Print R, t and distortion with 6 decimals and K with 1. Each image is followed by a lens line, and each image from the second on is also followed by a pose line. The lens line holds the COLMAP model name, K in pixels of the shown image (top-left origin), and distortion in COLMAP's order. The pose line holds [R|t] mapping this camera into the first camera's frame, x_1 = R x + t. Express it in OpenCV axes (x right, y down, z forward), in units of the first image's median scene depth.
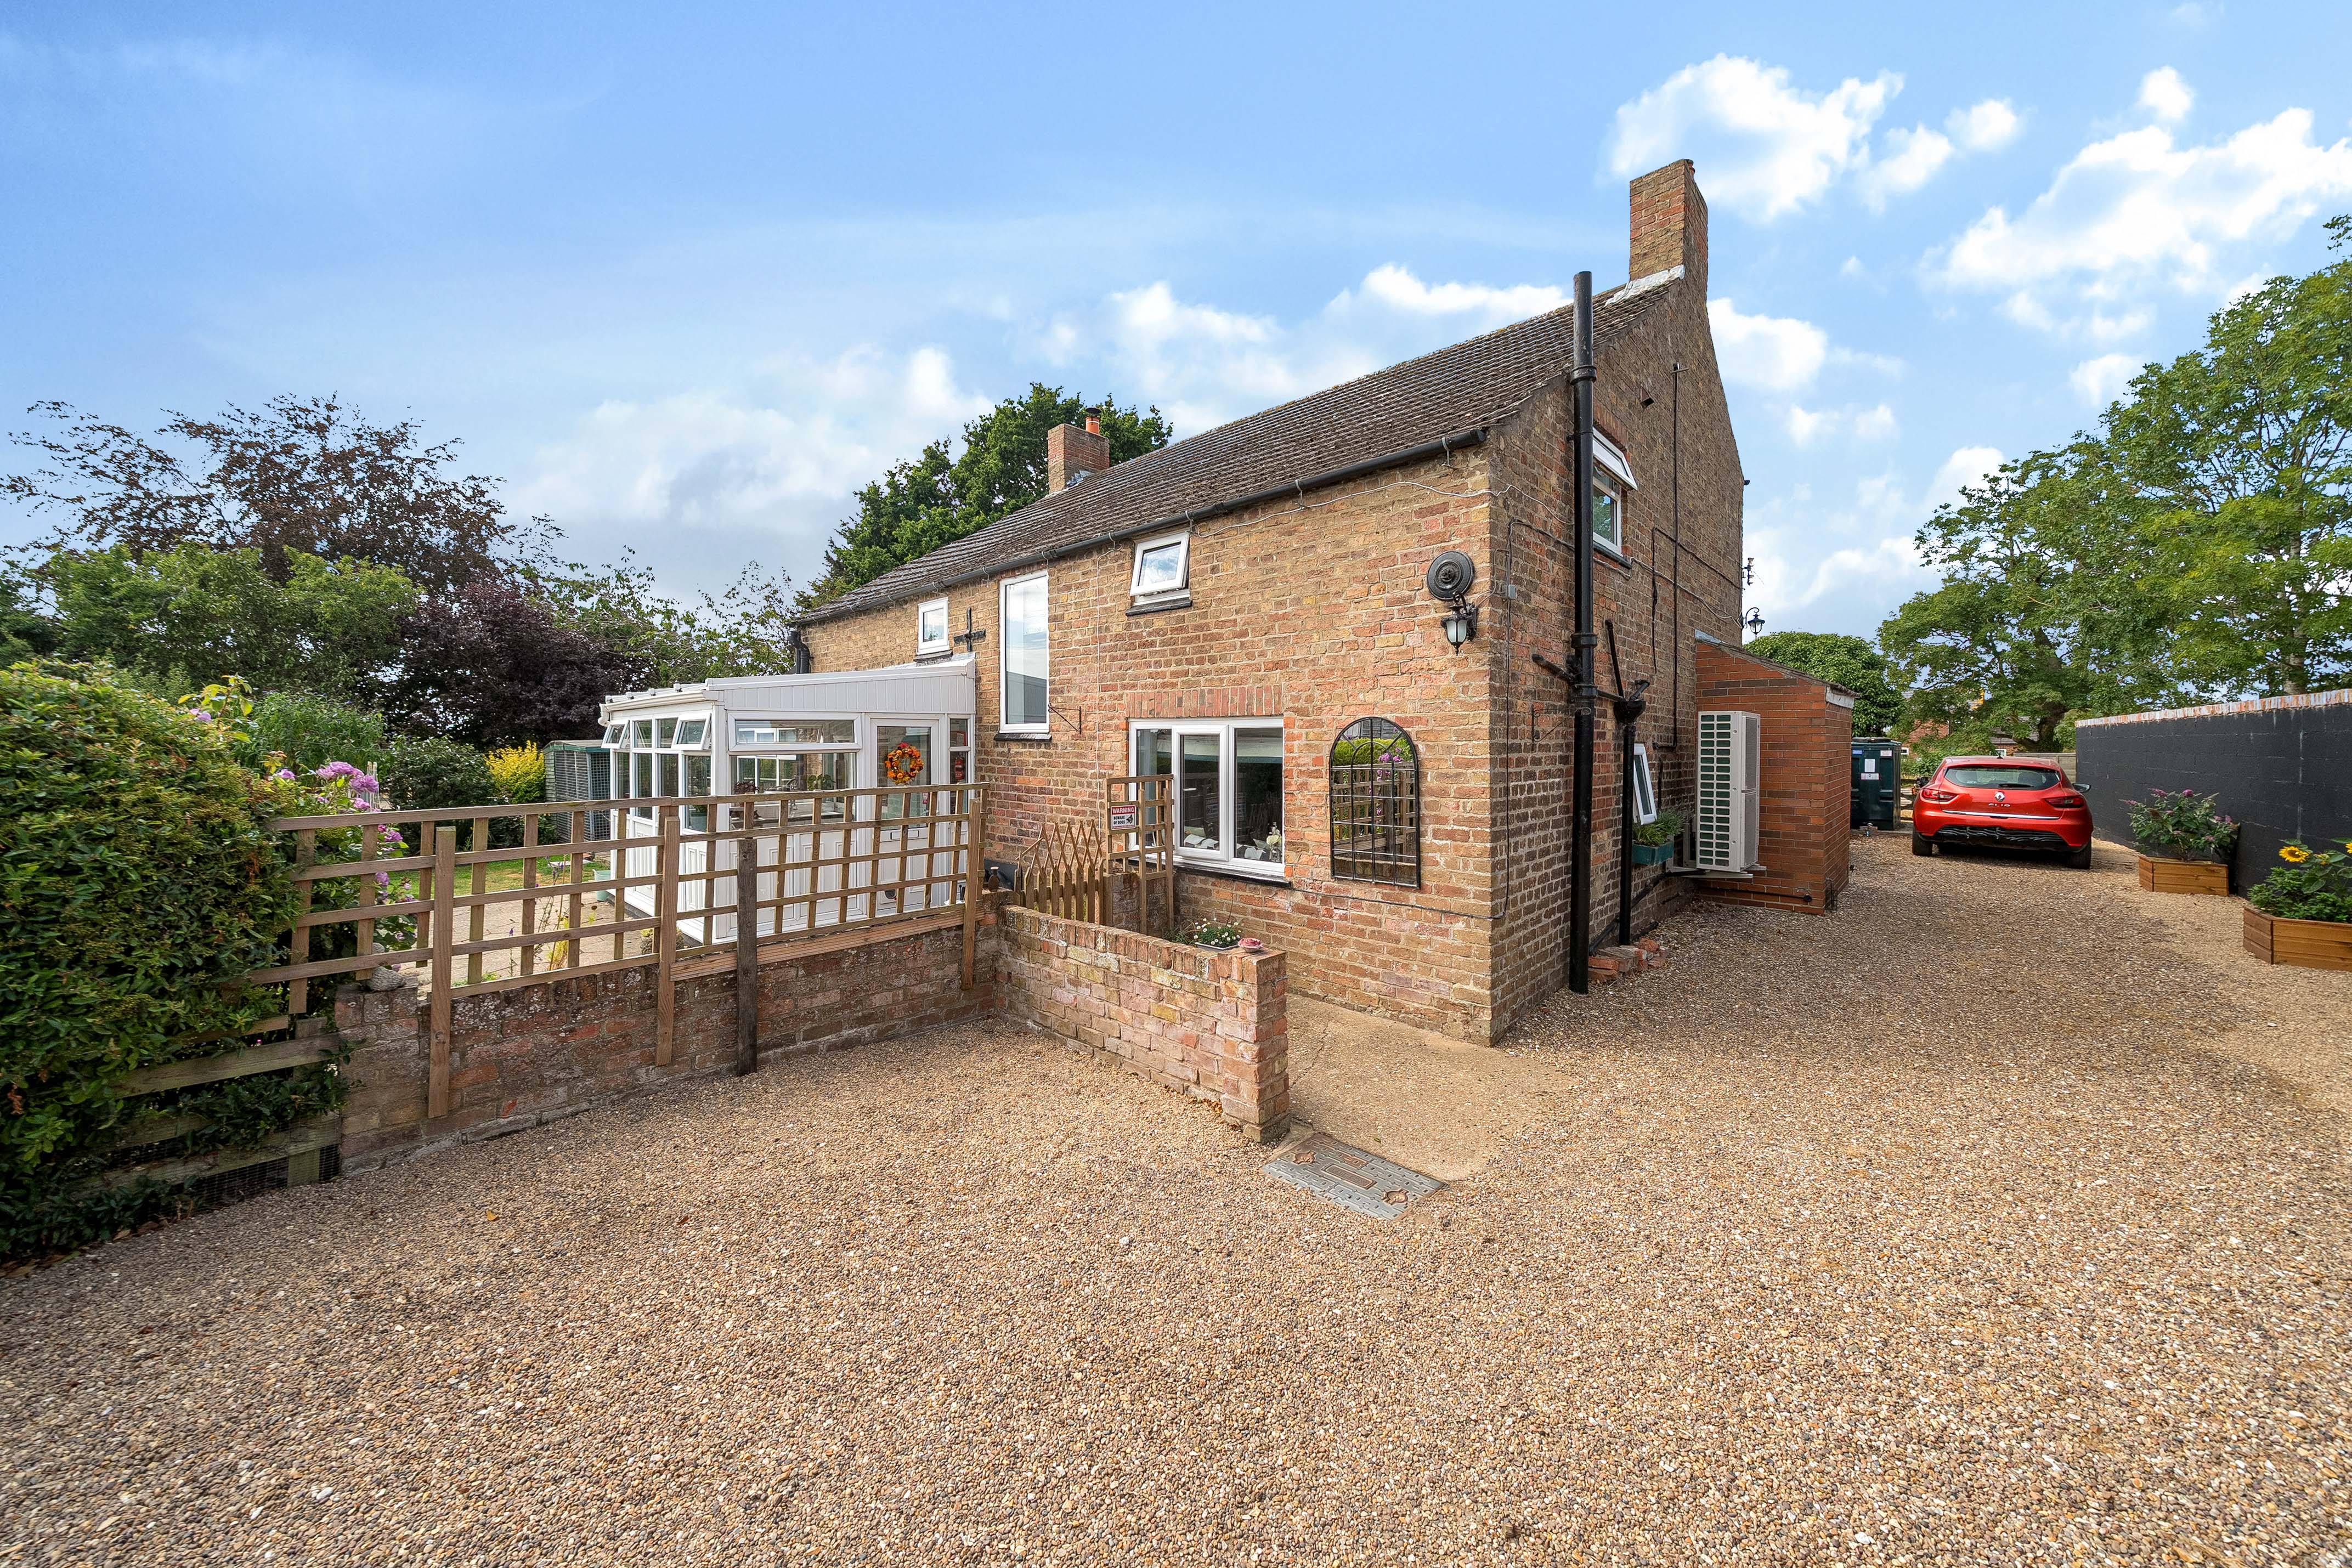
lens RADIAL K [[805.2, 0, 1177.4], [0, 805.2, 782.4], [0, 0, 1]] dist [-0.007630, 0.000181]
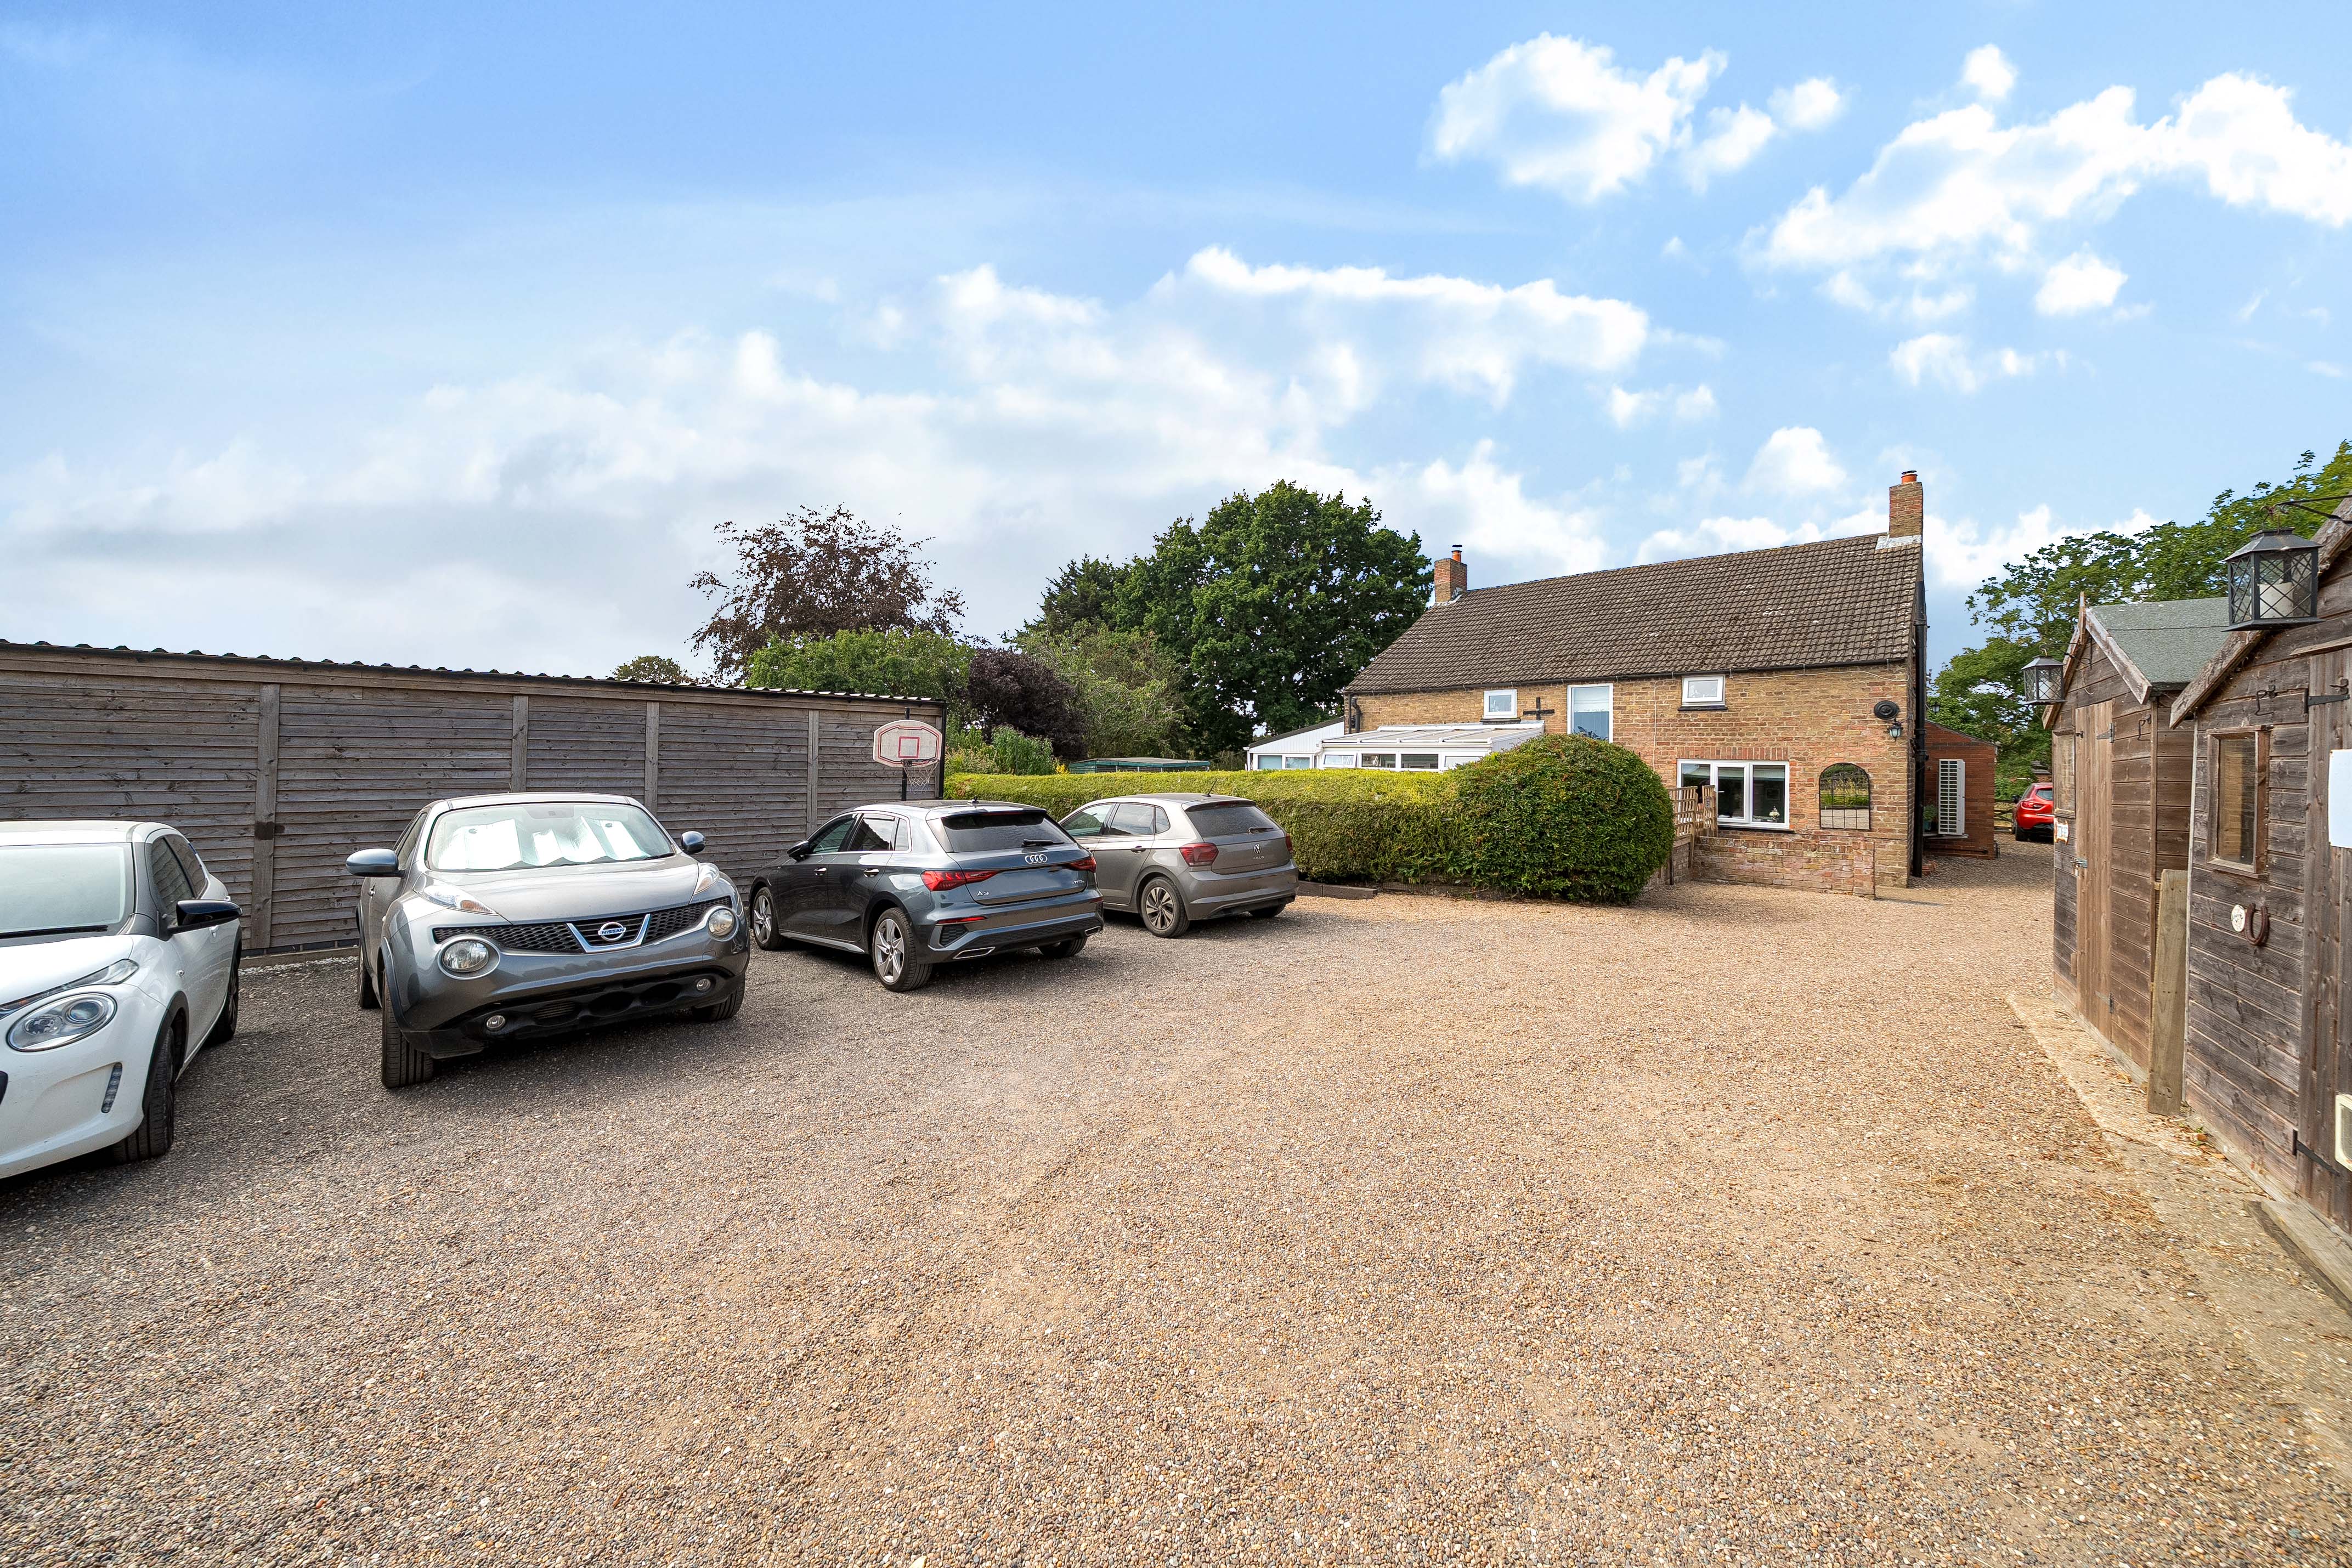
lens RADIAL K [[805.2, 0, 1174.8], [0, 805.2, 792.4], [0, 0, 1]] dist [-0.007630, 0.000181]
pose [[0.999855, 0.015333, -0.007351, -1.357906], [-0.015396, 0.999845, -0.008574, 0.048266], [0.007219, 0.008686, 0.999936, -1.125246]]
